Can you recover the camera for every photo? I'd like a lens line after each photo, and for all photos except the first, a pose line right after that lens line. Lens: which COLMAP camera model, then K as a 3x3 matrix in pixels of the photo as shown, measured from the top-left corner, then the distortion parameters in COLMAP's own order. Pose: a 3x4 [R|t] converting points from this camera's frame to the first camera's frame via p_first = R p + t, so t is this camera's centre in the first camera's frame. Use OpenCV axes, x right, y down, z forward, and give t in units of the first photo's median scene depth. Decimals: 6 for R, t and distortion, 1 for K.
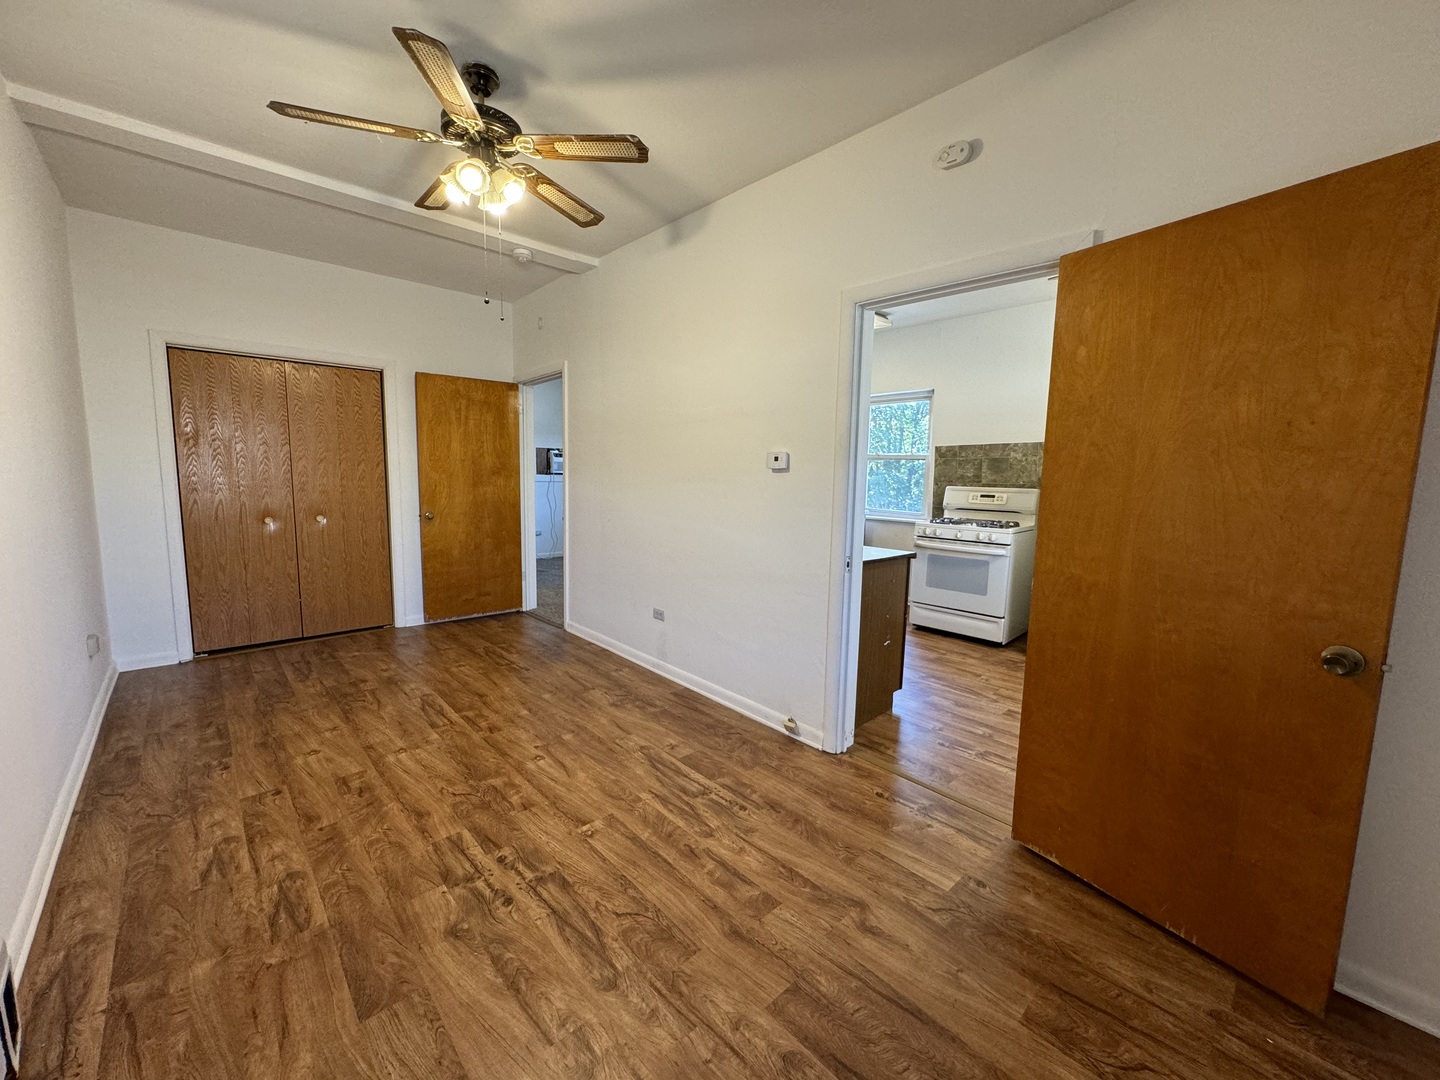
lens RADIAL K [[577.5, 0, 720.0], [0, 577.5, 540.0], [0, 0, 1]] dist [-0.000068, 0.000023]
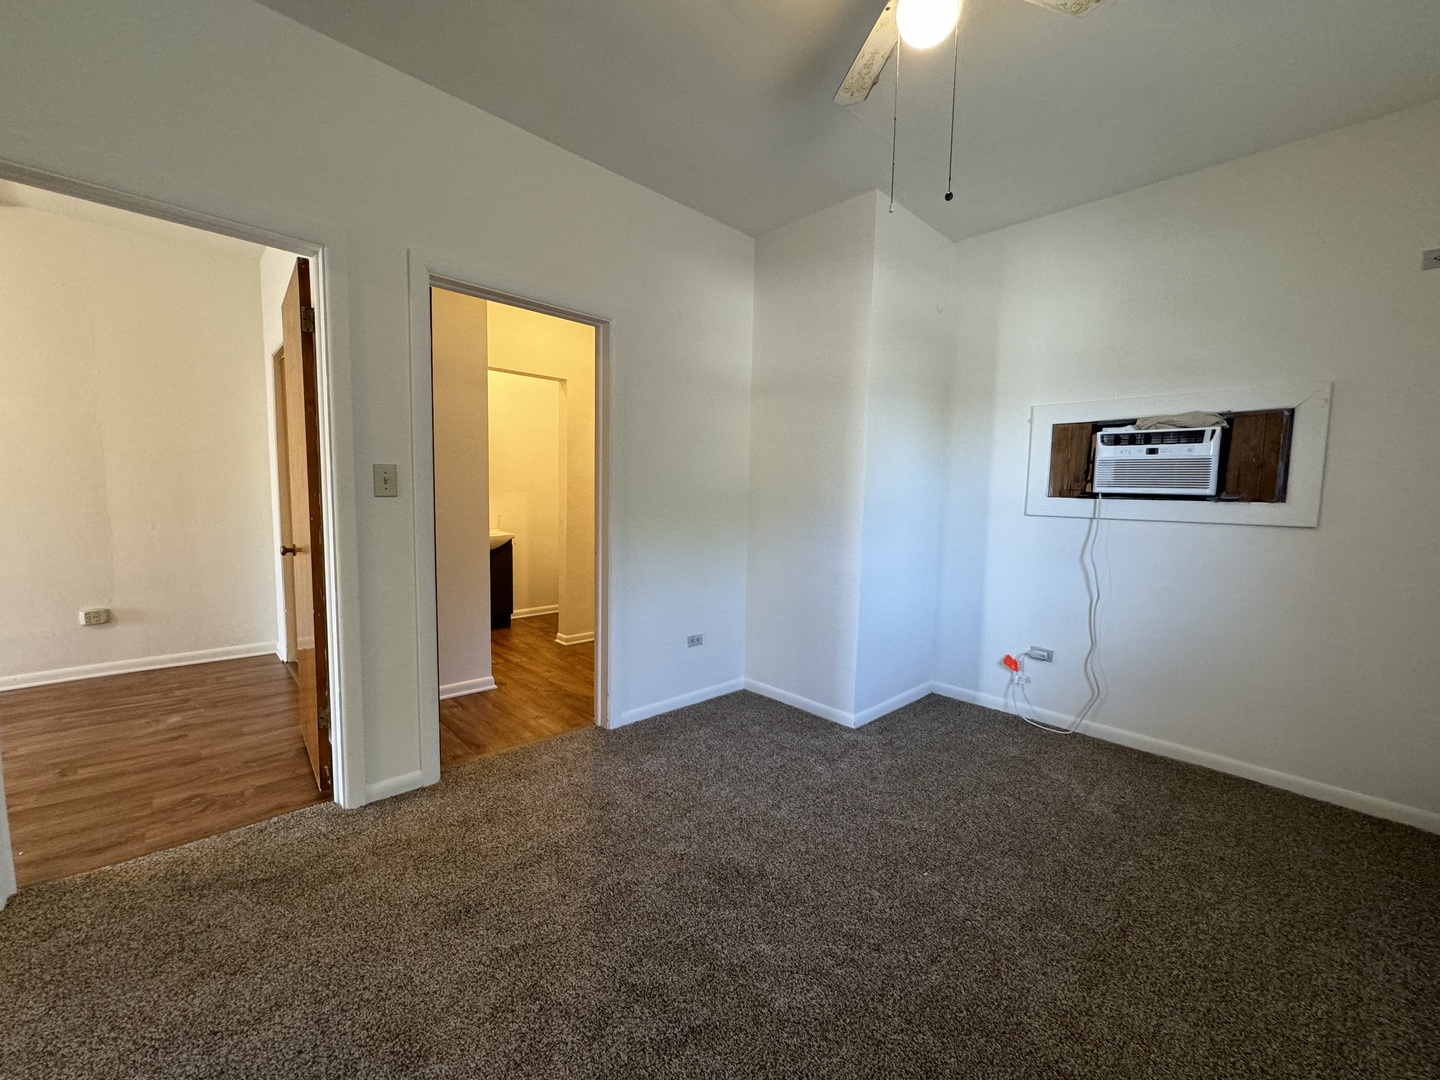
lens RADIAL K [[577.5, 0, 720.0], [0, 577.5, 540.0], [0, 0, 1]] dist [-0.000068, 0.000023]
pose [[0.018940, 0.065652, -0.997663, 0.045742], [-0.137877, 0.988480, 0.062430, -0.080115], [0.990268, 0.136372, 0.027774, 0.779402]]
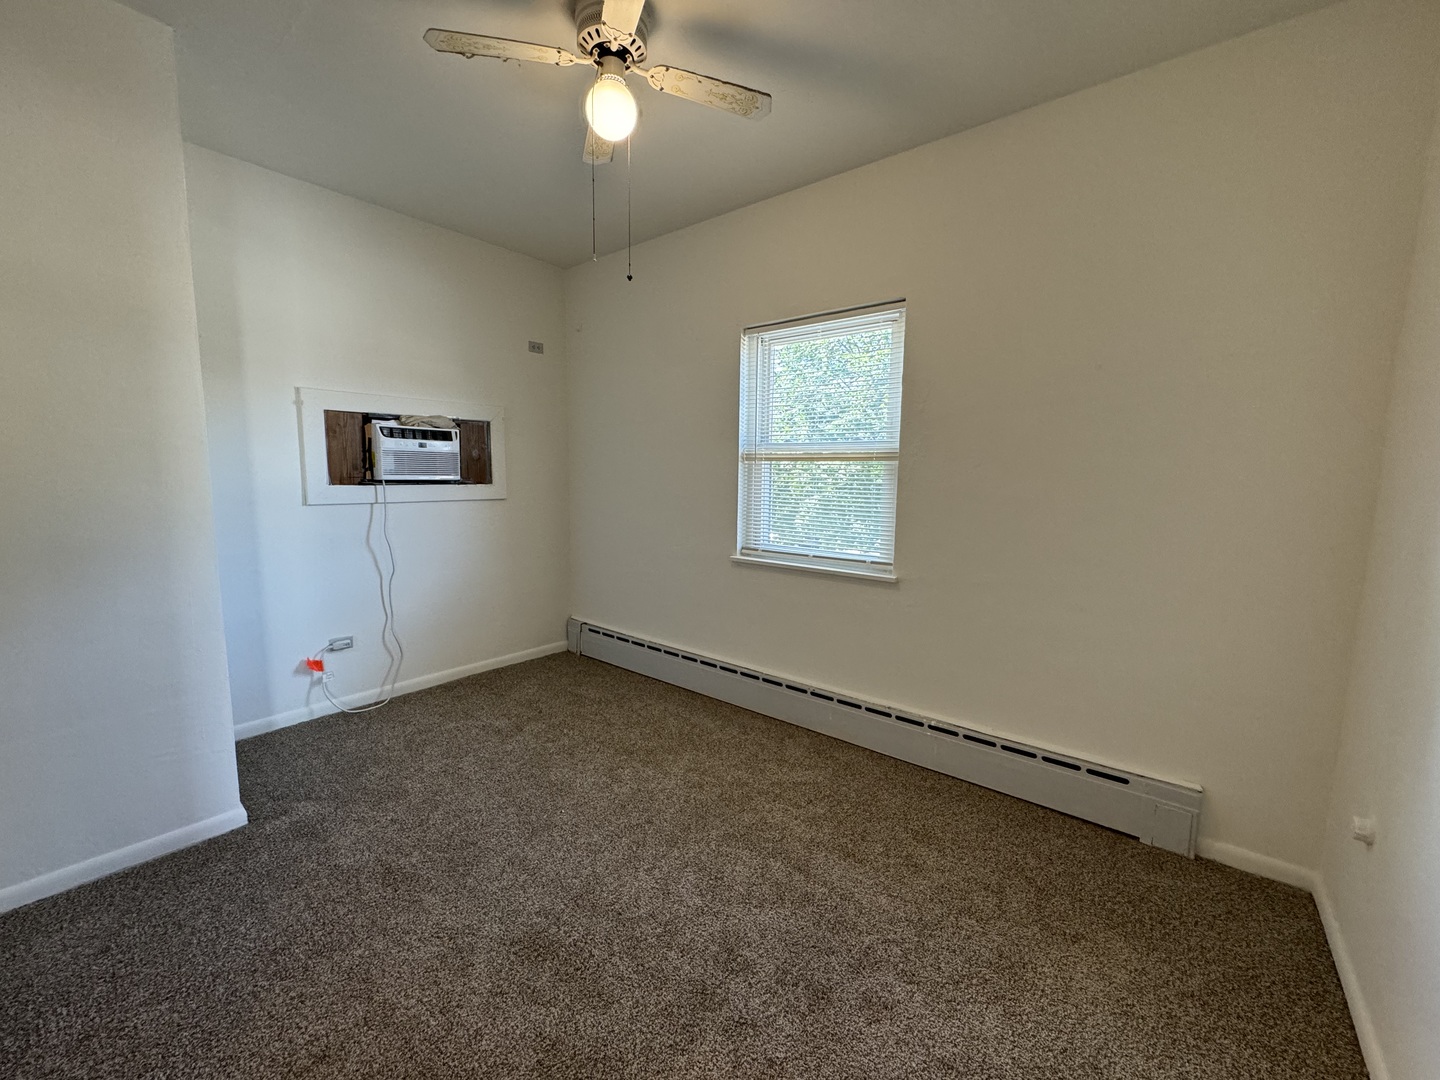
lens RADIAL K [[577.5, 0, 720.0], [0, 577.5, 540.0], [0, 0, 1]] dist [-0.000068, 0.000023]
pose [[0.988518, -0.024837, 0.149049, -0.131621], [0.024141, 0.999688, 0.006480, -0.075385], [-0.149163, -0.002807, 0.988809, 0.604089]]
